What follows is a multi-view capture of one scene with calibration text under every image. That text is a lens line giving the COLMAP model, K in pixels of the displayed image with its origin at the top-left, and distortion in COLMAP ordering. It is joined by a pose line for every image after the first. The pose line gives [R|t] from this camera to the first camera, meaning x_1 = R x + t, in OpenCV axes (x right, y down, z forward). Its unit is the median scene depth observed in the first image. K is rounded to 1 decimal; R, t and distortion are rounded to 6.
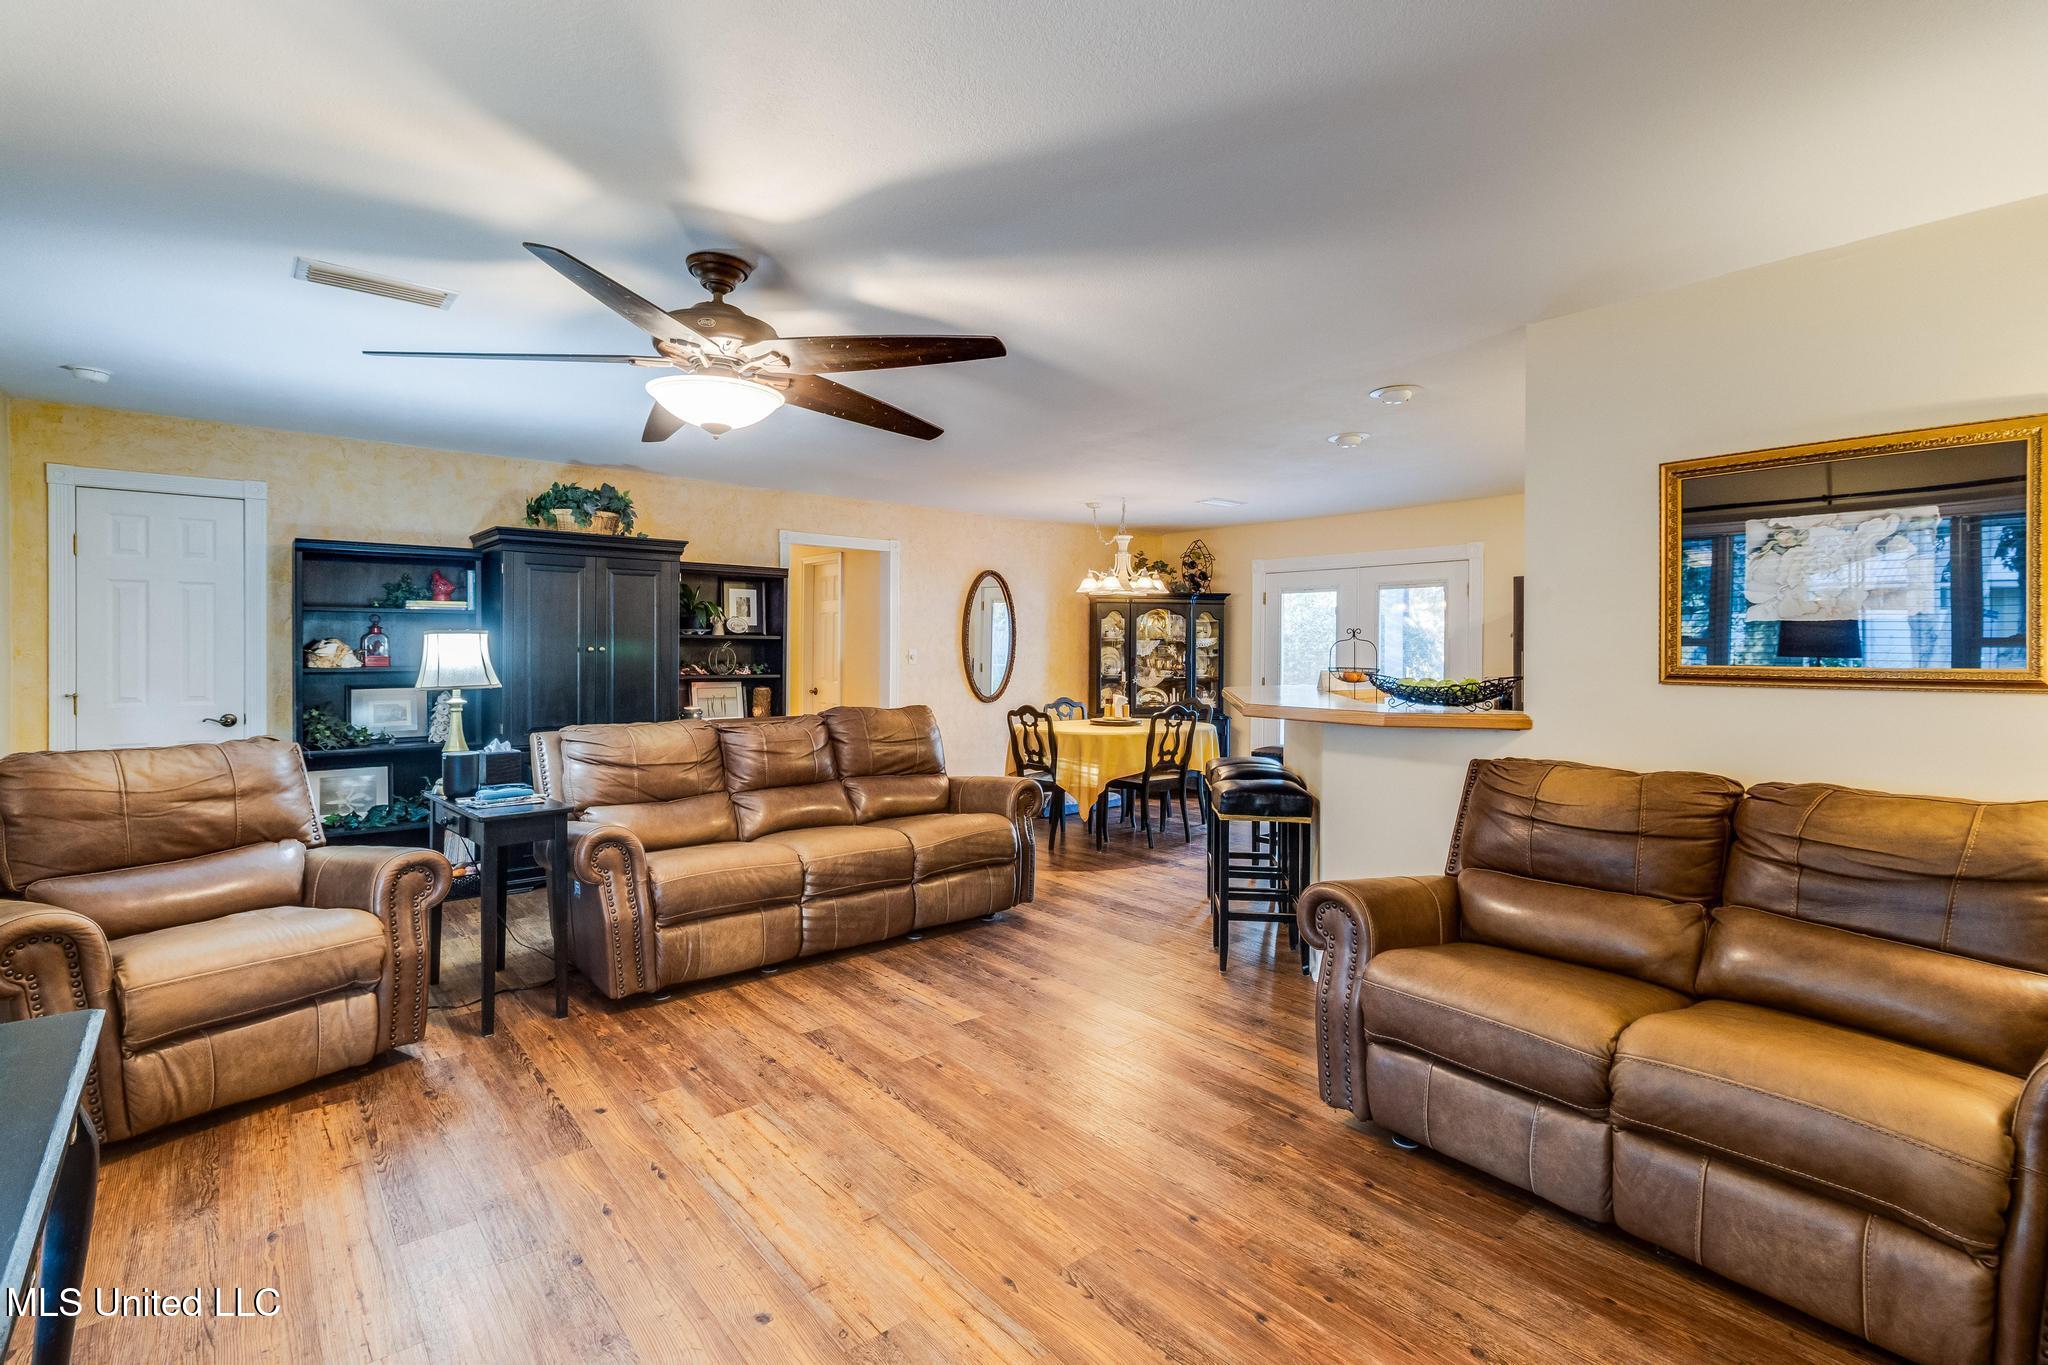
lens RADIAL K [[960.7, 0, 1065.3], [0, 960.7, 650.2], [0, 0, 1]] dist [0.003170, 0.000577]
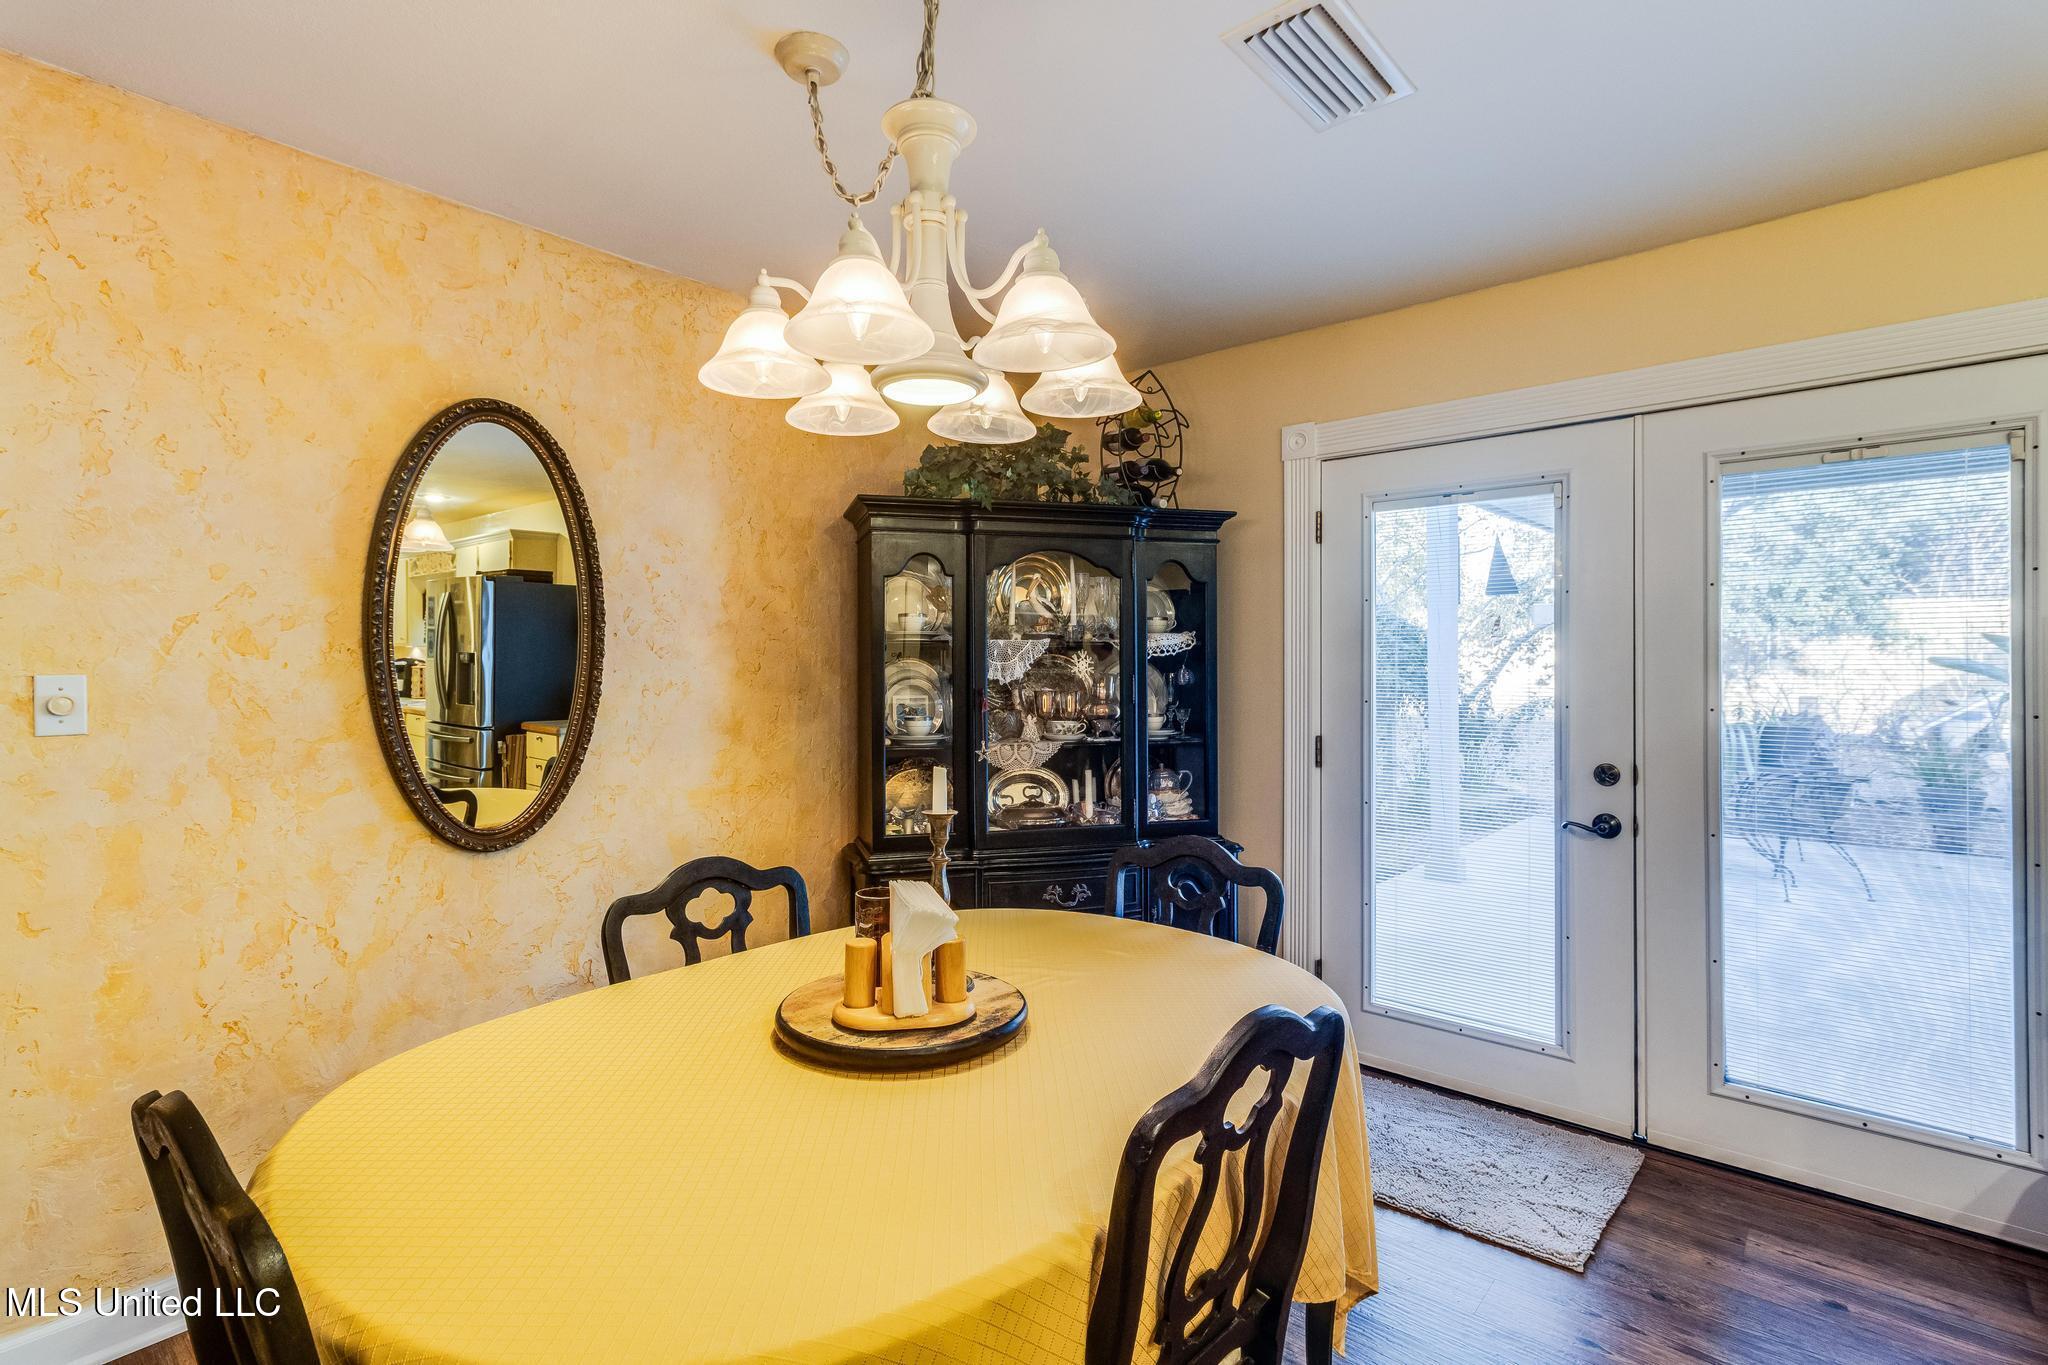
lens RADIAL K [[960.7, 0, 1023.7], [0, 960.7, 668.3], [0, 0, 1]] dist [0.003170, 0.000577]
pose [[0.991721, -0.008553, 0.128123, 0.042128], [0.007560, 0.999938, 0.008231, -0.002416], [-0.128185, -0.007194, 0.991724, 0.640917]]
